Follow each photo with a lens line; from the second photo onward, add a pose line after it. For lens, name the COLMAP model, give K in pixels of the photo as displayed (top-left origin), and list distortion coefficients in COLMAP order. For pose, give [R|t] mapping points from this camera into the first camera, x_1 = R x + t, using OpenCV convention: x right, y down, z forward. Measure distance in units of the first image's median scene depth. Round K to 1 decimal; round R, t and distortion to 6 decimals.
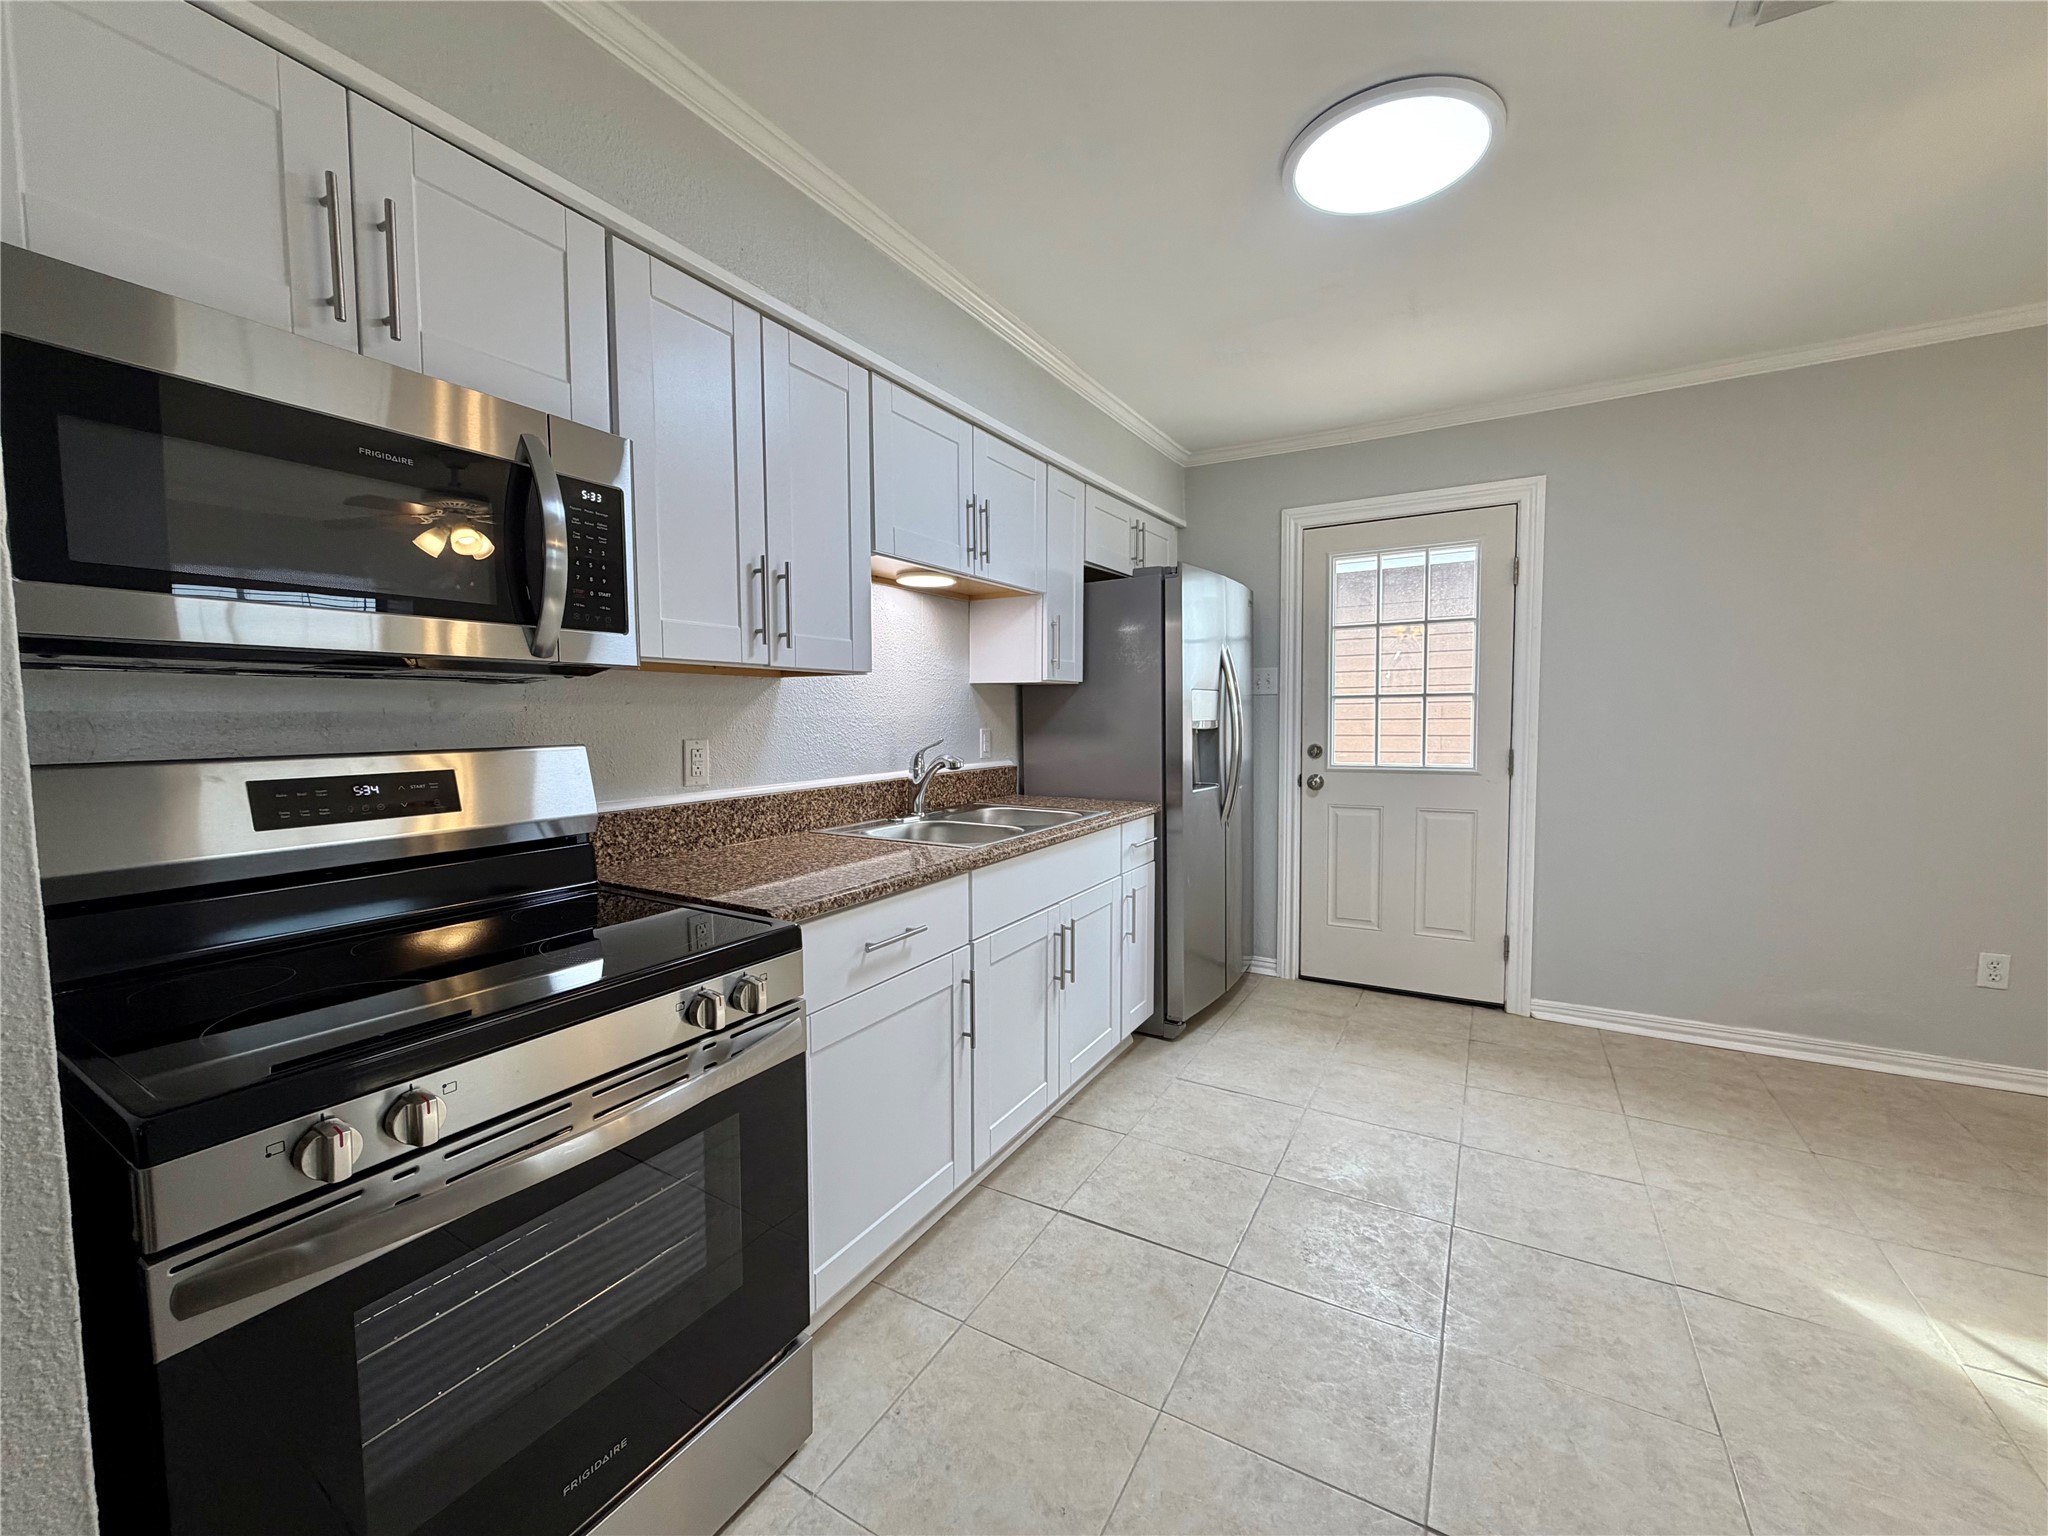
lens RADIAL K [[827.2, 0, 1021.4], [0, 827.2, 766.8], [0, 0, 1]] dist [-0.000565, 0.000523]
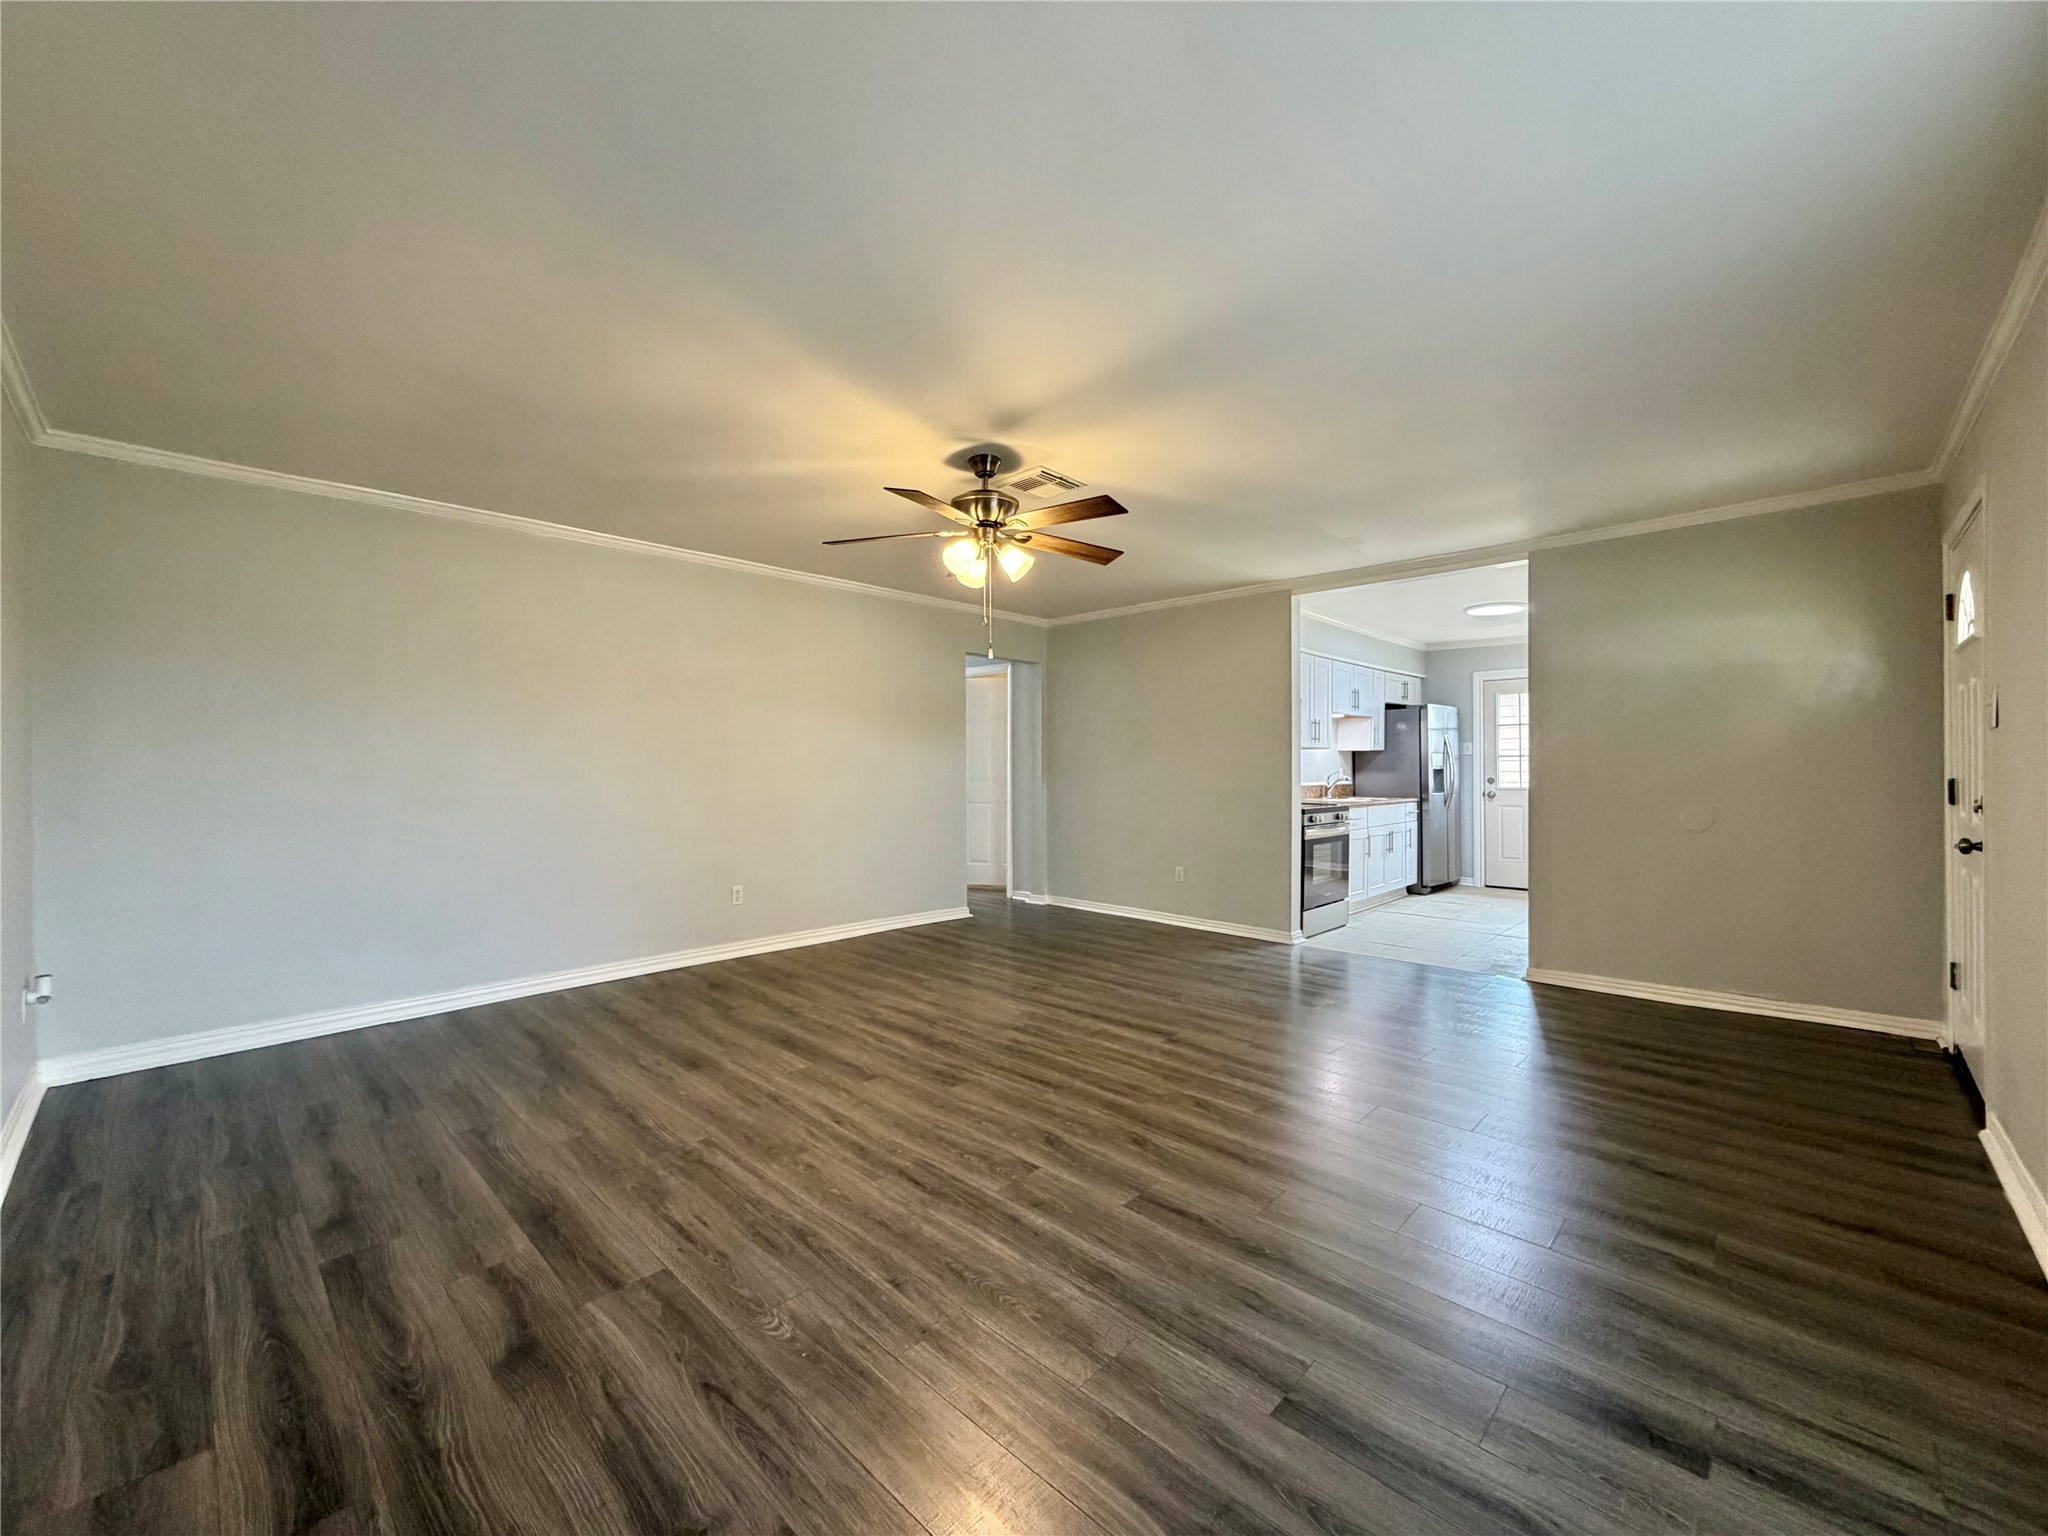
lens RADIAL K [[827.2, 0, 1017.5], [0, 827.2, 766.5], [0, 0, 1]] dist [-0.000565, 0.000523]
pose [[0.974181, 0.007797, -0.225636, -0.451537], [-0.022783, 0.997697, -0.063890, 0.135128], [0.224618, 0.067382, 0.972115, -1.710775]]
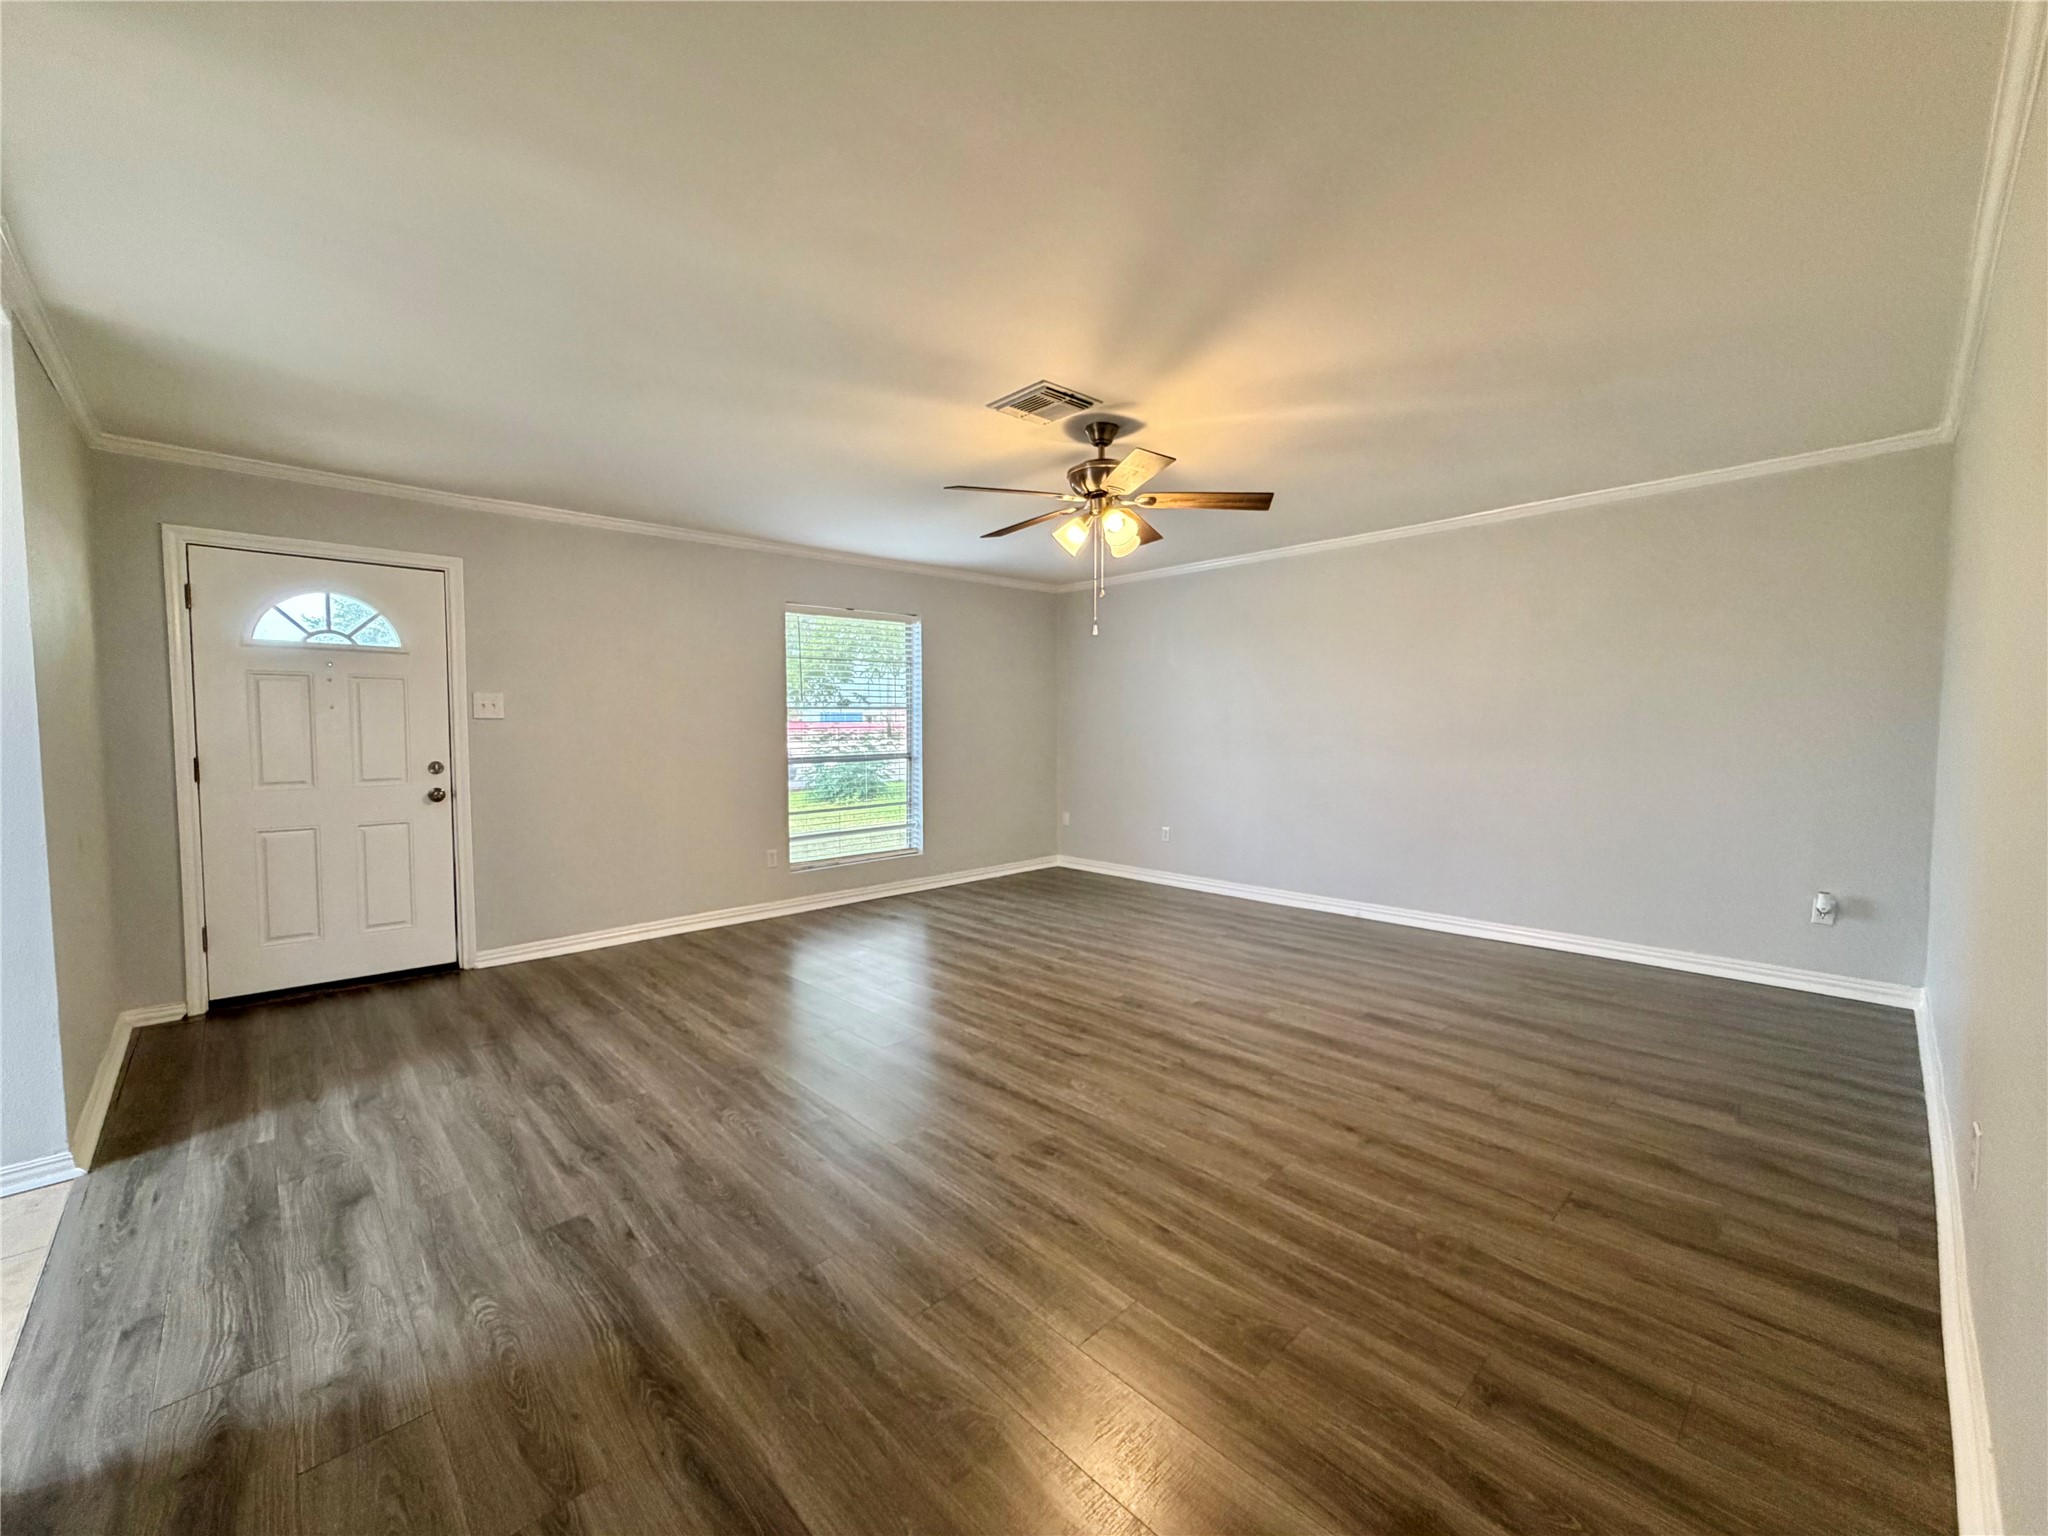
lens RADIAL K [[827.2, 0, 1016.7], [0, 827.2, 767.4], [0, 0, 1]] dist [-0.000565, 0.000523]
pose [[-0.962240, 0.005241, 0.272151, -0.922129], [0.037426, 0.992866, 0.113206, -0.023411], [-0.269616, 0.119117, -0.955572, 0.395172]]
